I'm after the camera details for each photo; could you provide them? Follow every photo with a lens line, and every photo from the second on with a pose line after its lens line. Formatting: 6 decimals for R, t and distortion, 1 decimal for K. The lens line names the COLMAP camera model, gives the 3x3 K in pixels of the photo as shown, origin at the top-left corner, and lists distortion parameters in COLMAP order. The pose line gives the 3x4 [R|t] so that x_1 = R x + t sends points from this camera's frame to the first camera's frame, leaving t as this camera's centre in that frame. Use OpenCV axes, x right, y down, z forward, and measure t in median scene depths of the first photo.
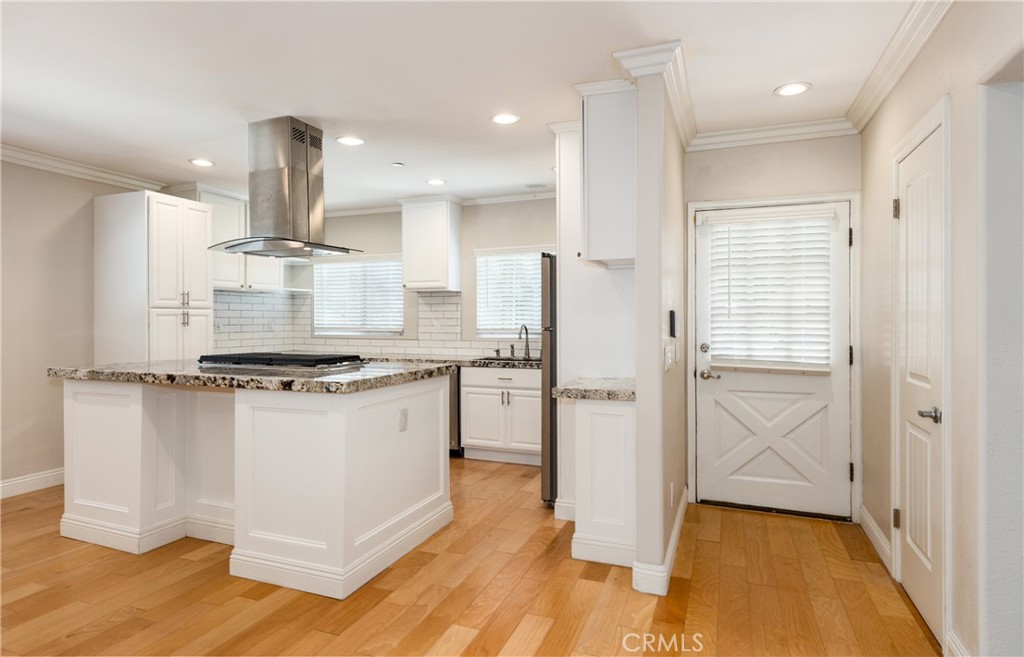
lens RADIAL K [[555.6, 0, 510.5], [0, 555.6, 321.7], [0, 0, 1]] dist [-0.015447, -0.001399]
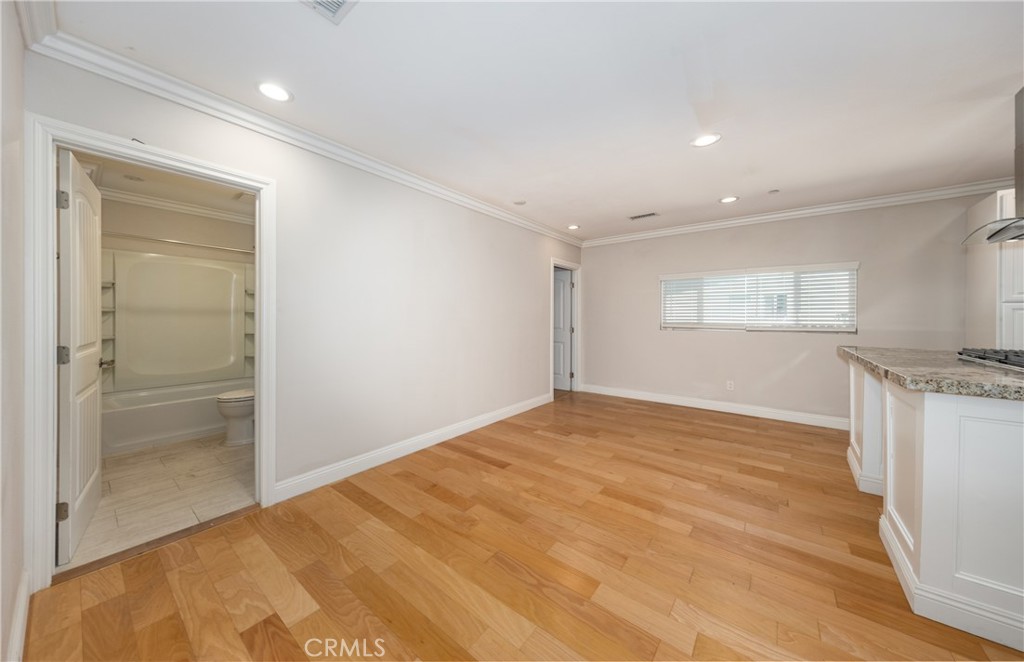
lens RADIAL K [[345.9, 0, 494.8], [0, 345.9, 318.6], [0, 0, 1]] dist [0.002003, 0.000129]
pose [[-0.313478, 0.002741, -0.949592, 0.270643], [-0.003697, 0.999985, 0.004107, 0.005634], [0.949588, 0.004798, -0.313463, 0.295606]]
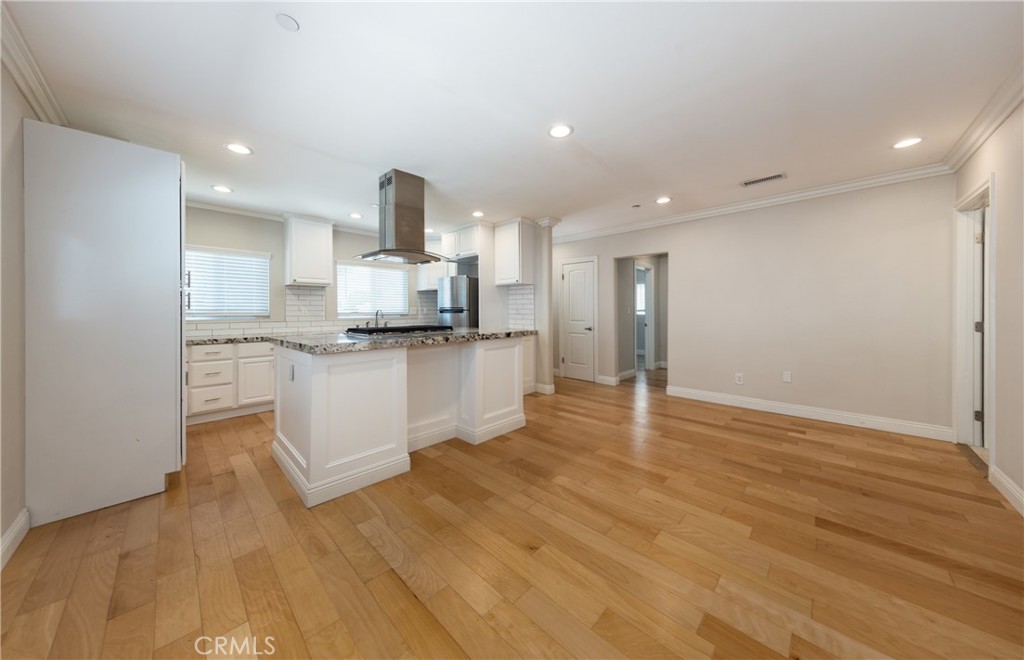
lens RADIAL K [[329.2, 0, 497.5], [0, 329.2, 311.5], [0, 0, 1]] dist [-0.000487, -0.000063]
pose [[0.403471, -0.001171, 0.914992, -0.928978], [0.004498, 0.999990, -0.000703, 0.016114], [-0.914981, 0.004399, 0.403472, 0.318487]]
